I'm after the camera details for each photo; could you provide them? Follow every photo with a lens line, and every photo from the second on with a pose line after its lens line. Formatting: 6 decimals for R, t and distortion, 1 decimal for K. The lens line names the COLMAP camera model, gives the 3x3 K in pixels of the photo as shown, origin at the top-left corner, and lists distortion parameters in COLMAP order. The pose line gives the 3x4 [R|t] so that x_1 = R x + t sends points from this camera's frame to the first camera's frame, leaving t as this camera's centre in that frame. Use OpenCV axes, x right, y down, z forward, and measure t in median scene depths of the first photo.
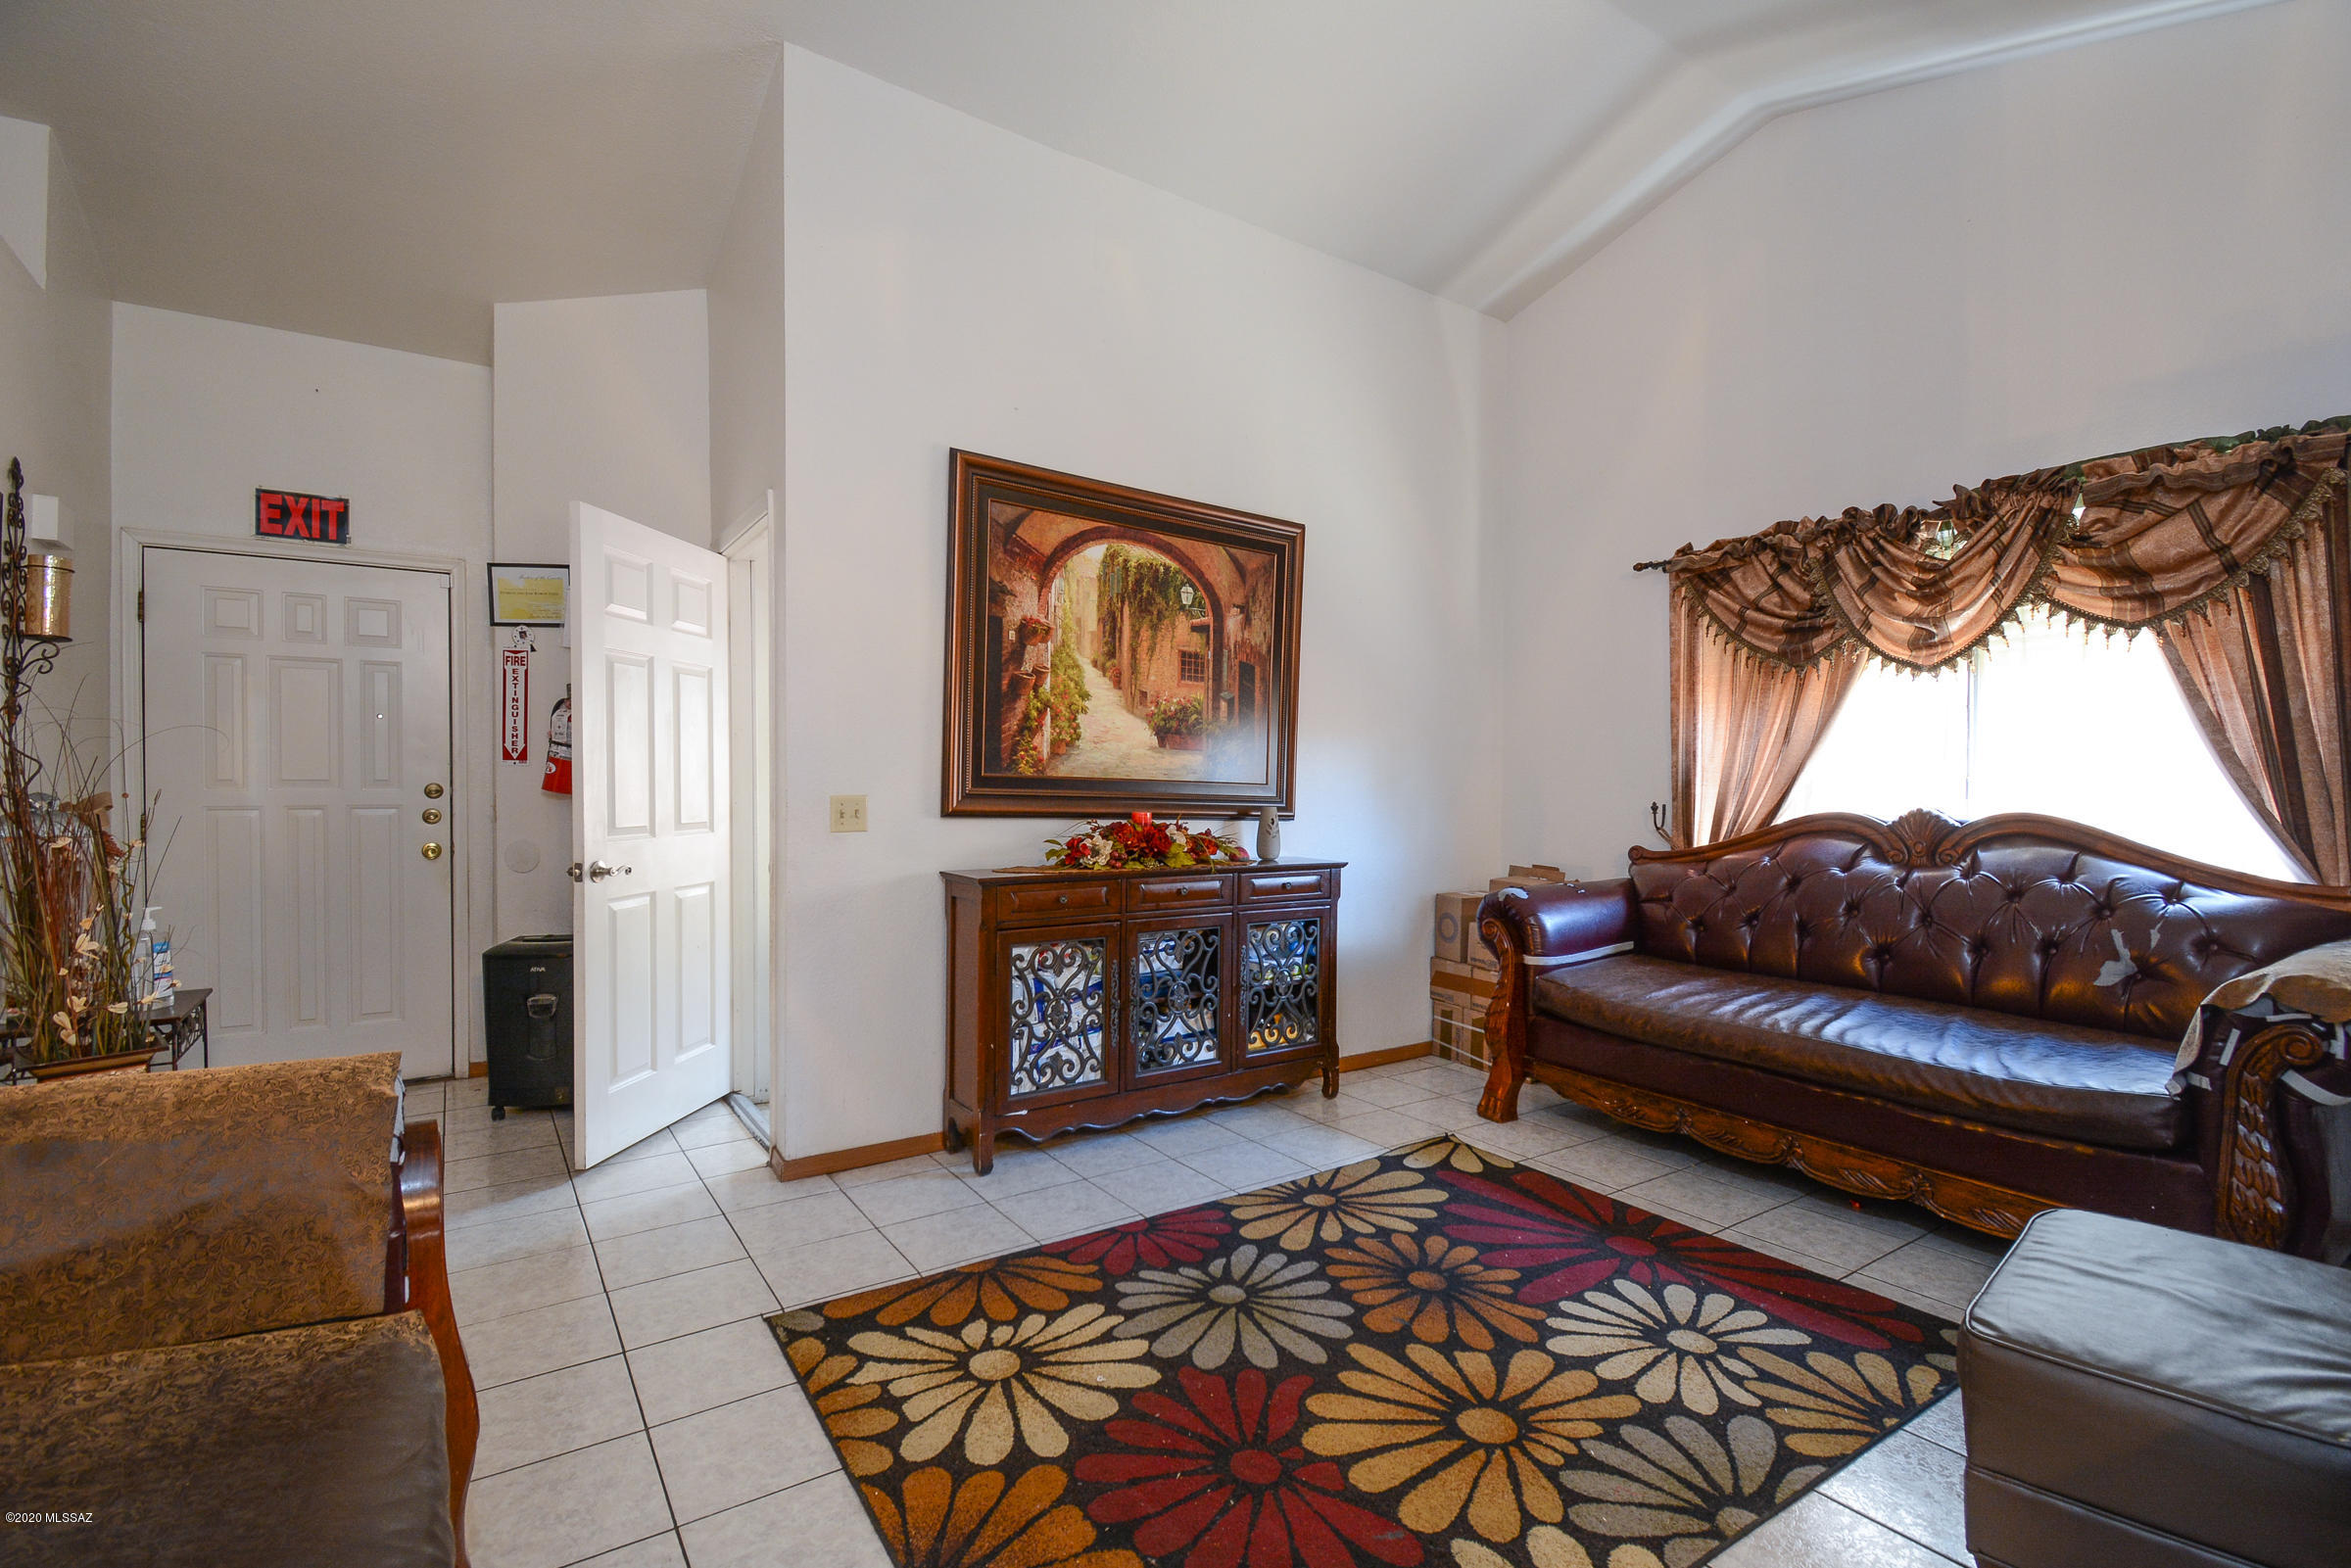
lens RADIAL K [[1073.1, 0, 1182.2], [0, 1073.1, 801.6], [0, 0, 1]] dist [0.017547, -0.029169]
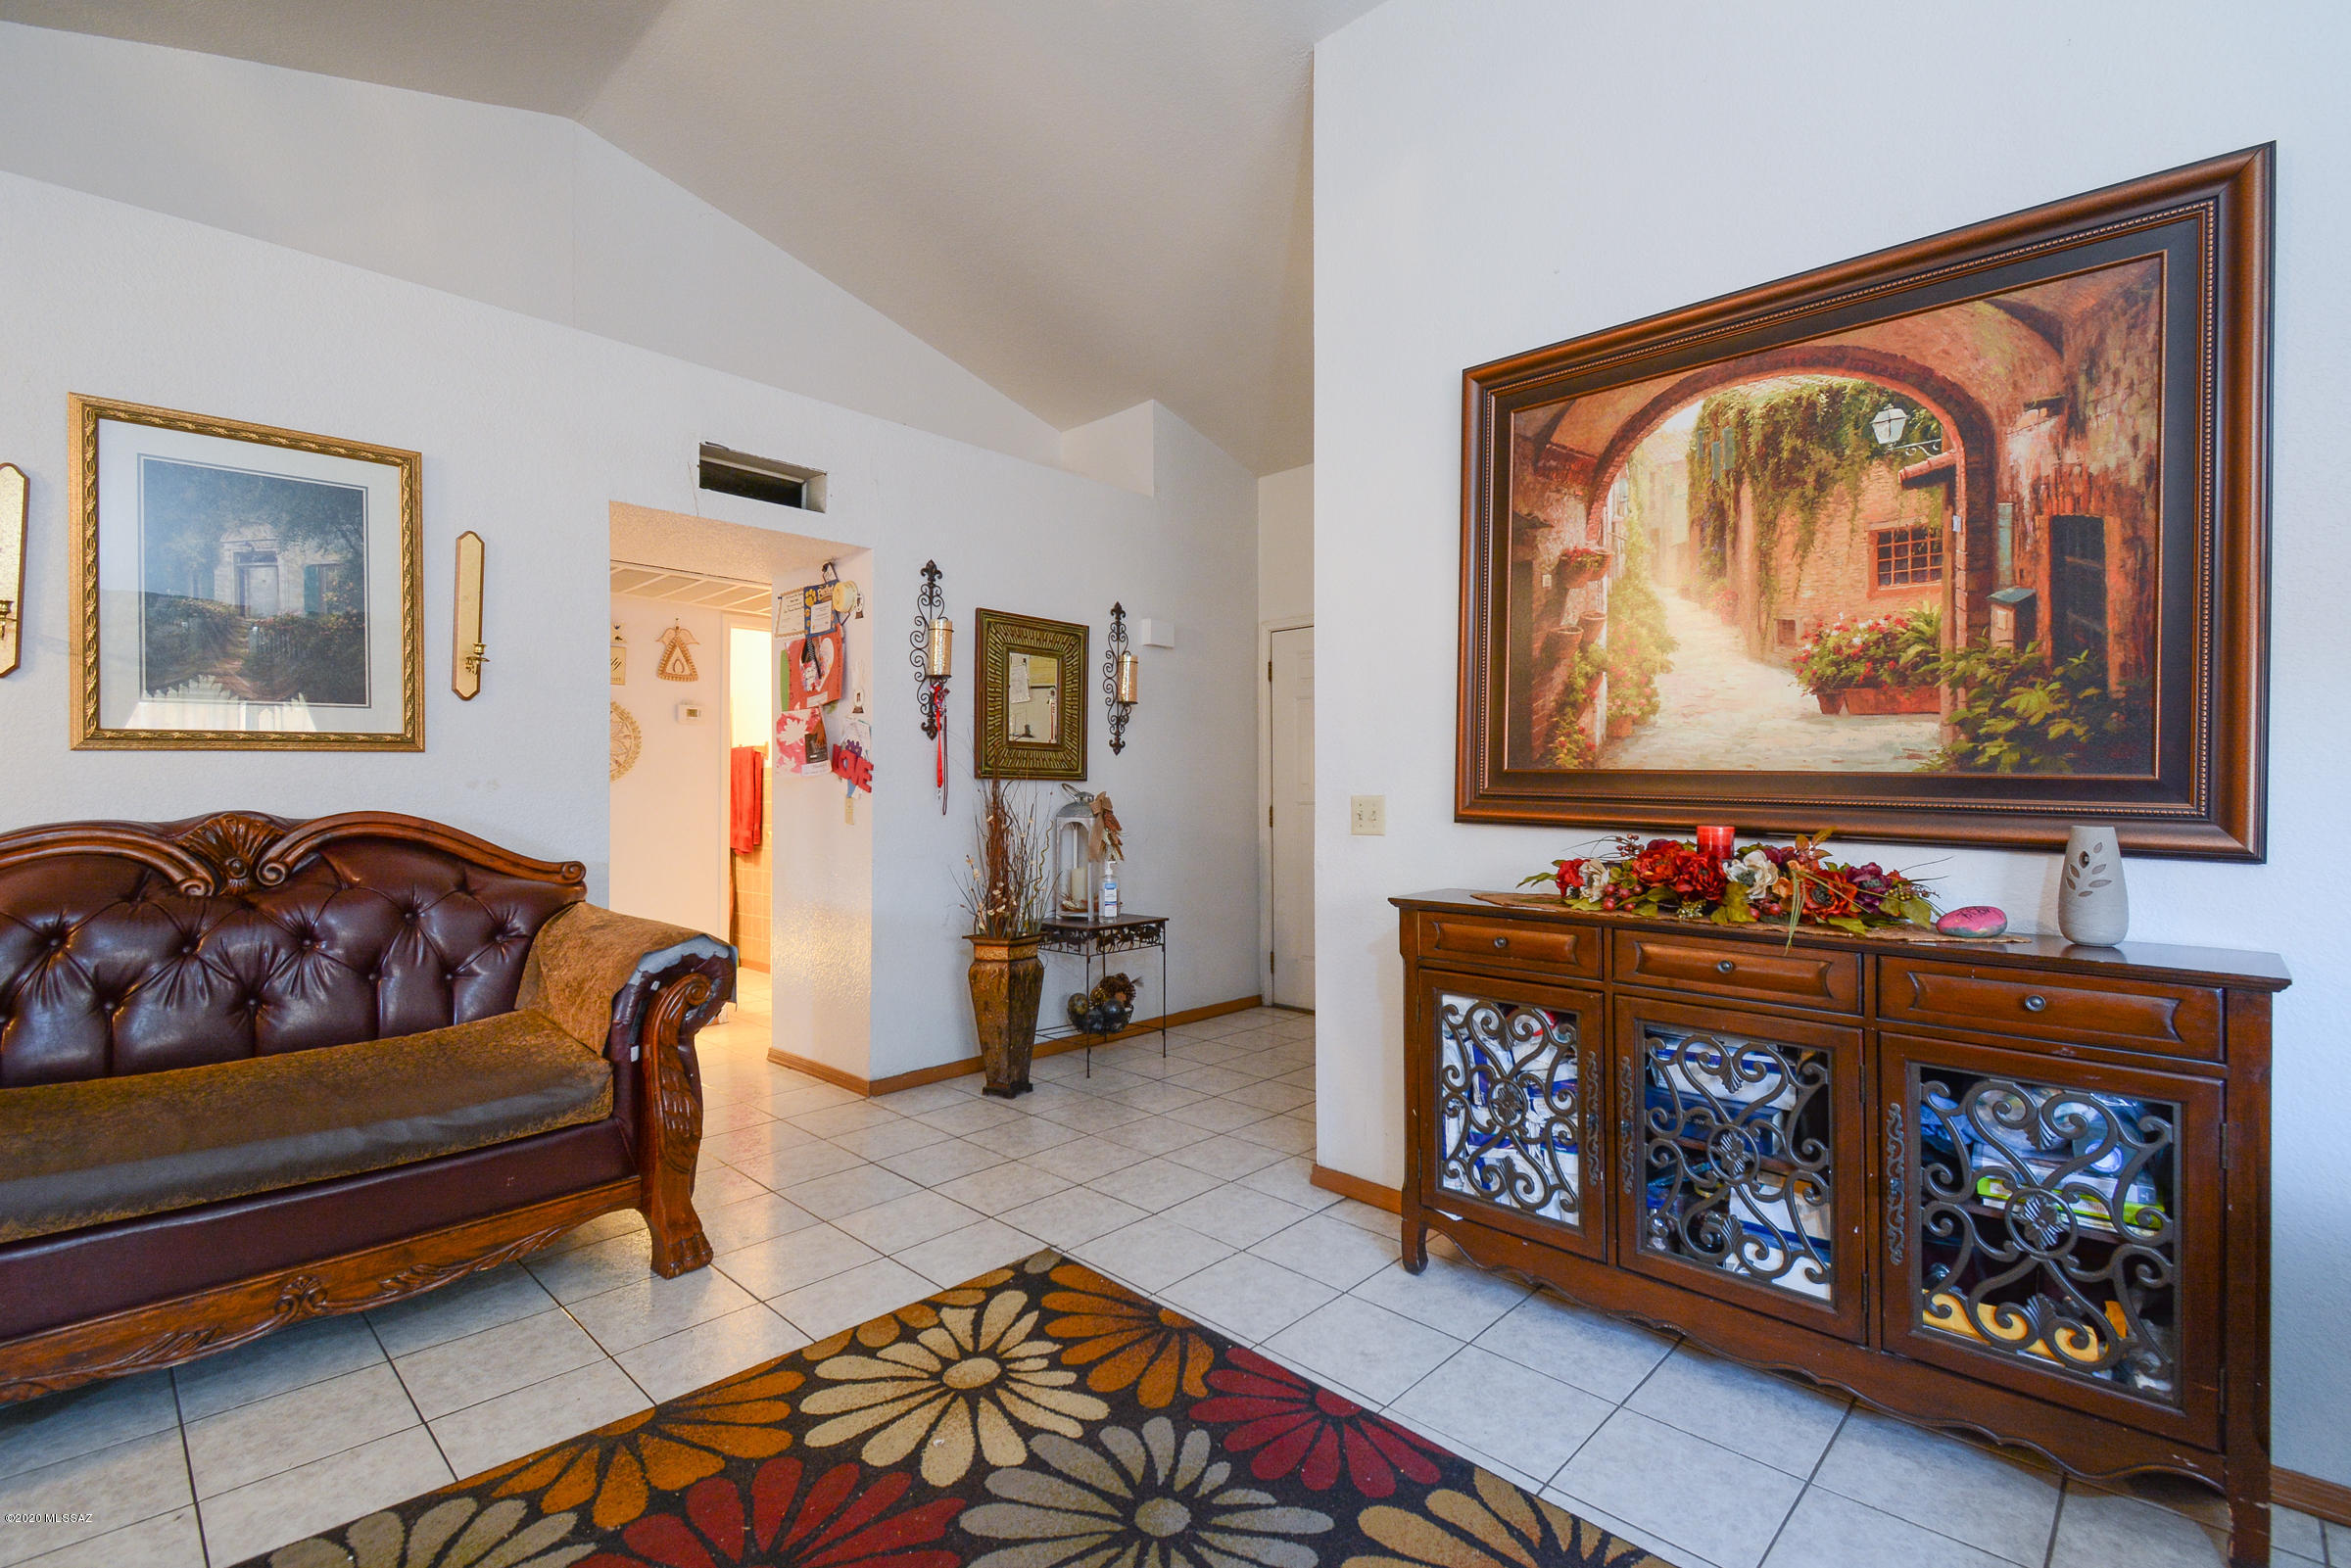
lens RADIAL K [[1049.7, 0, 1175.5], [0, 1049.7, 784.0], [0, 0, 1]] dist [0.014969, -0.000411]
pose [[0.194340, -0.009015, -0.980893, 0.525609], [-0.013466, 0.999839, -0.011856, -0.002874], [0.980842, 0.015512, 0.194187, 0.641008]]
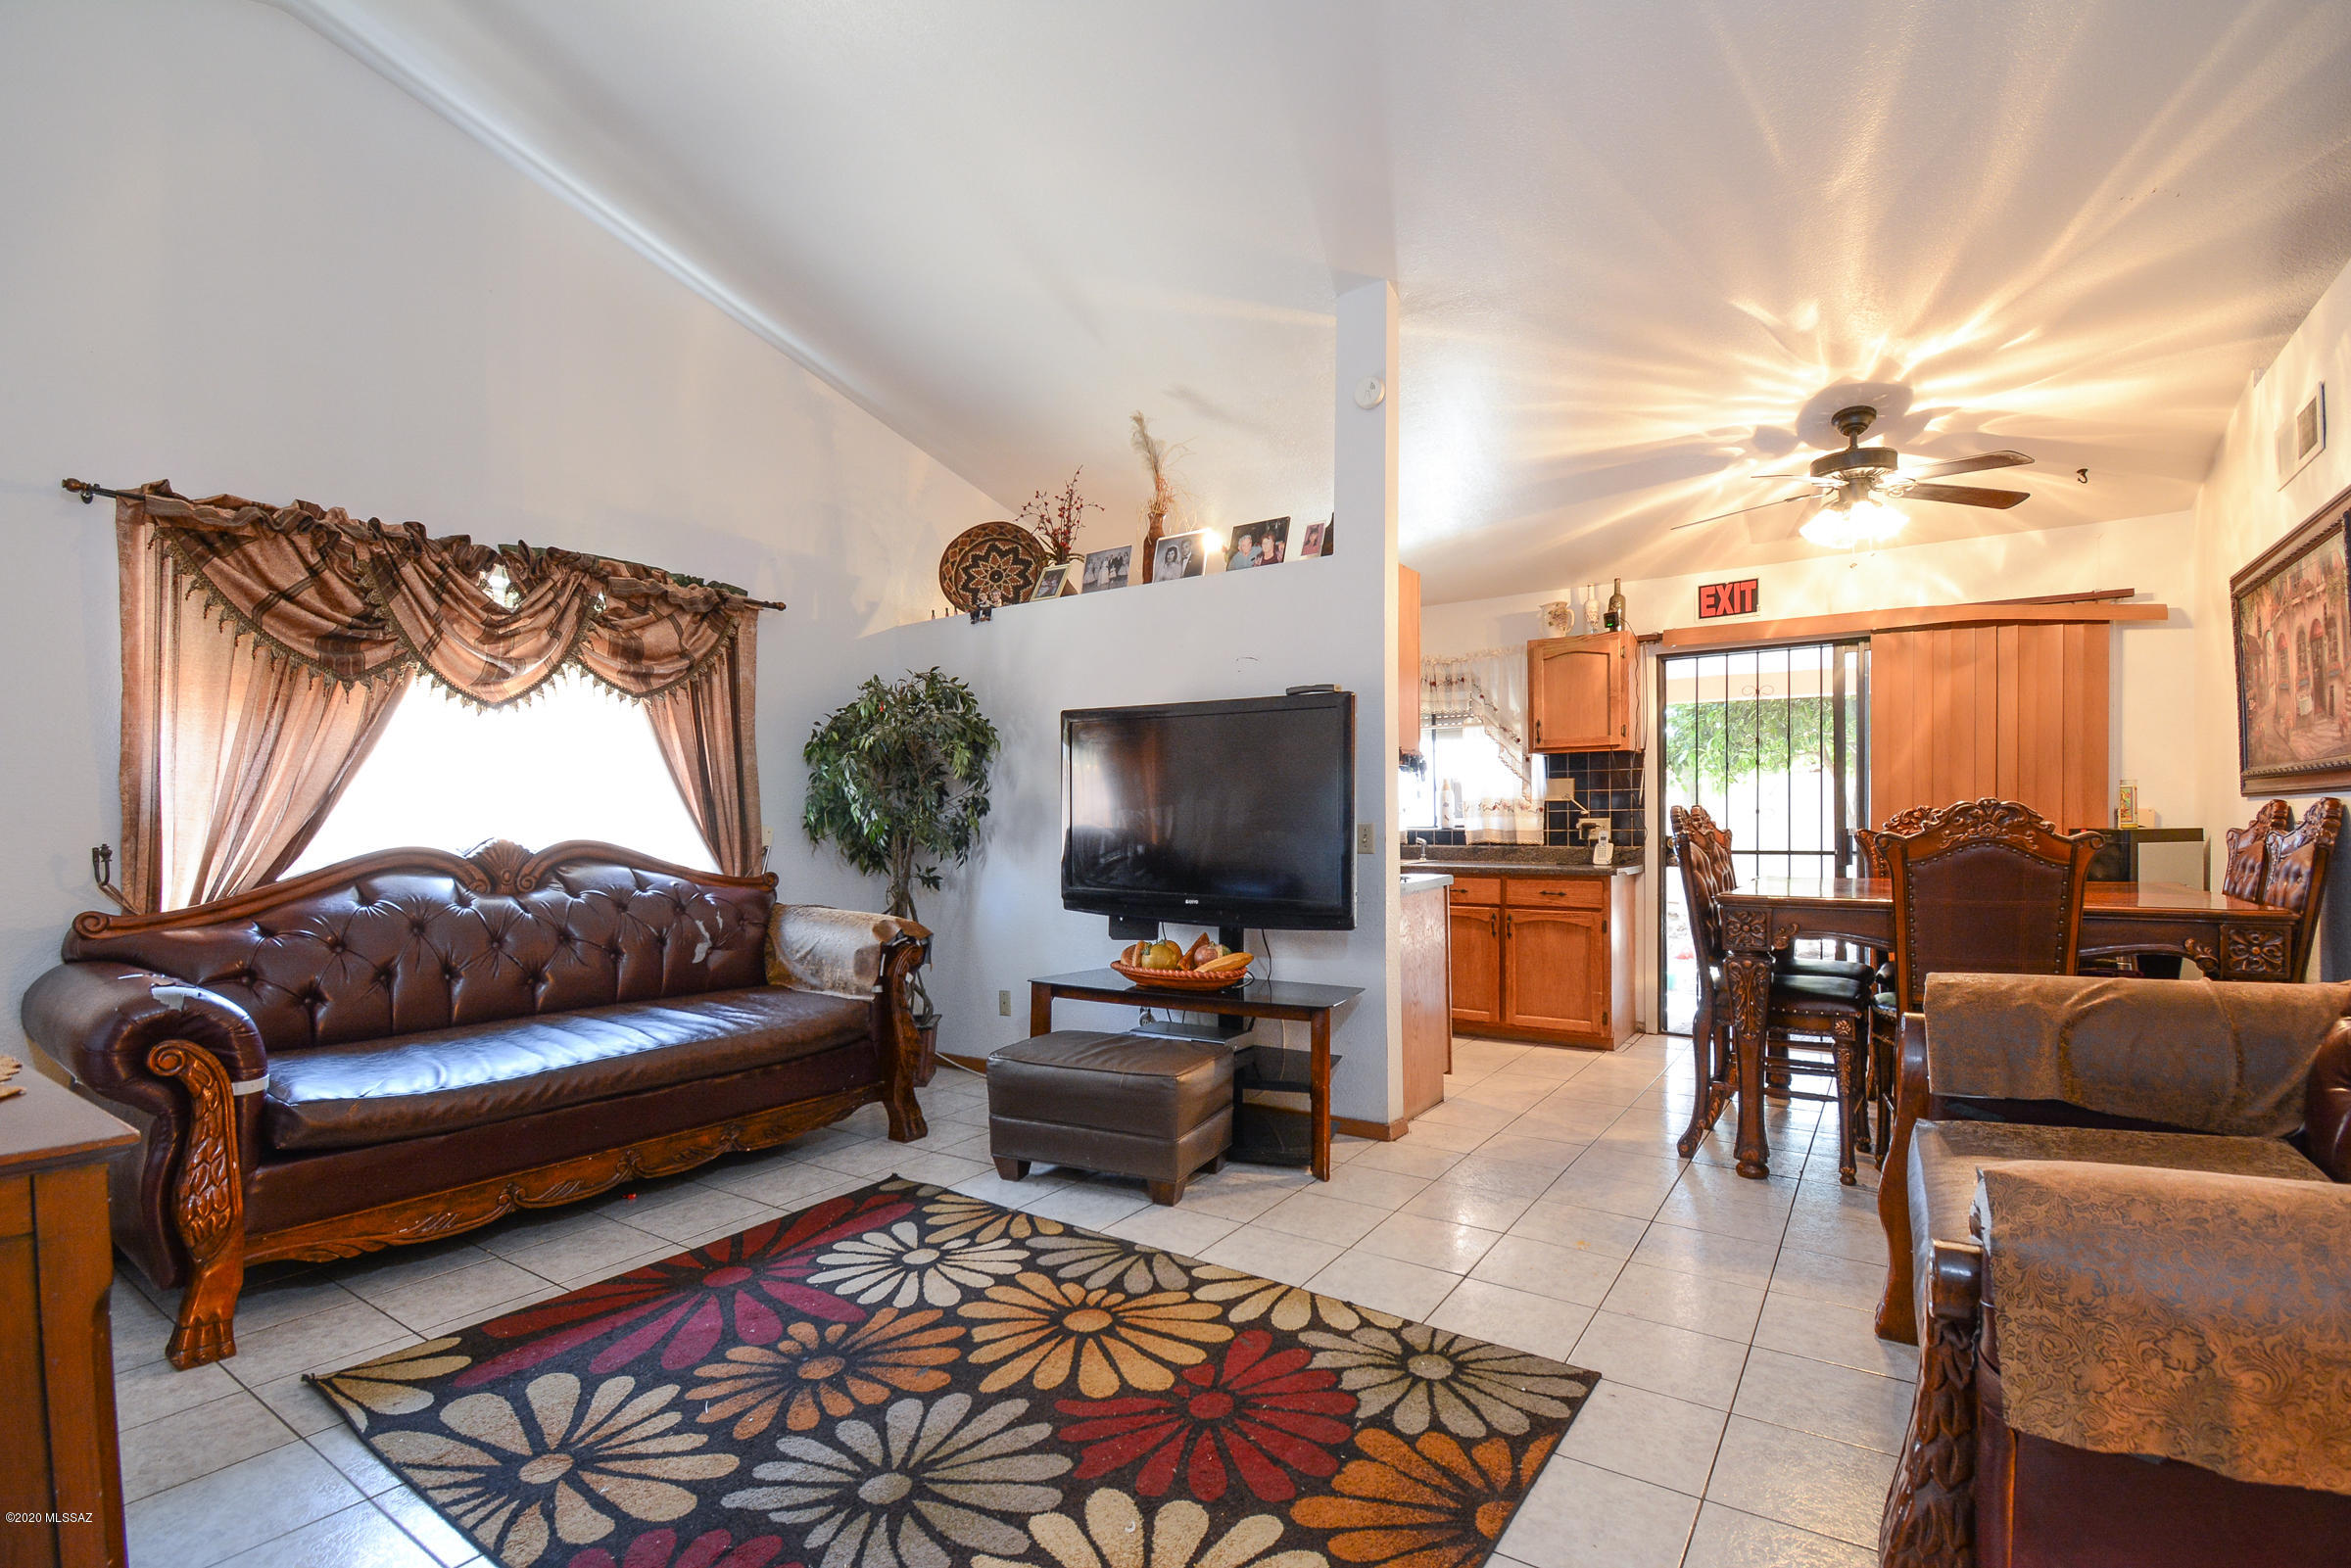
lens RADIAL K [[1054.2, 0, 1185.5], [0, 1054.2, 815.4], [0, 0, 1]] dist [0.020199, -0.027005]
pose [[-0.375475, 0.004447, 0.926822, -0.529692], [0.024495, 0.999687, 0.005127, -0.005450], [-0.926509, 0.024628, -0.375467, 0.789841]]
